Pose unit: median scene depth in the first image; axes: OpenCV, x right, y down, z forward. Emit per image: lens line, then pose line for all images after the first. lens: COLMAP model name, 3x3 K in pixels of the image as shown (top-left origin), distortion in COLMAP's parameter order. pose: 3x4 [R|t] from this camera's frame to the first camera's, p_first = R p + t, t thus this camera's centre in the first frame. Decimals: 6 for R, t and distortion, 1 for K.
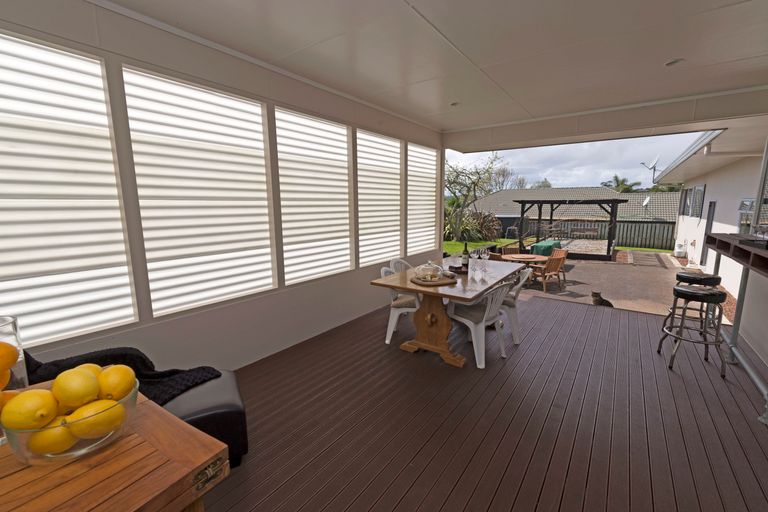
lens RADIAL K [[332.1, 0, 385.2], [0, 332.1, 253.7], [0, 0, 1]] dist [-0.000148, -0.000661]
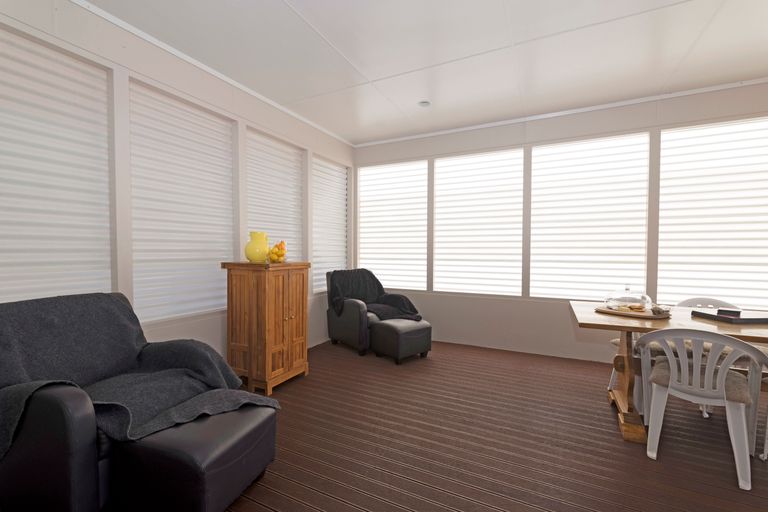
lens RADIAL K [[332.1, 0, 386.8], [0, 332.1, 255.4], [0, 0, 1]] dist [-0.000148, -0.000661]
pose [[0.155344, 0.000304, -0.987860, 0.750462], [-0.167608, 0.985509, -0.026054, 0.068692], [0.973538, 0.169621, 0.153144, 0.339272]]
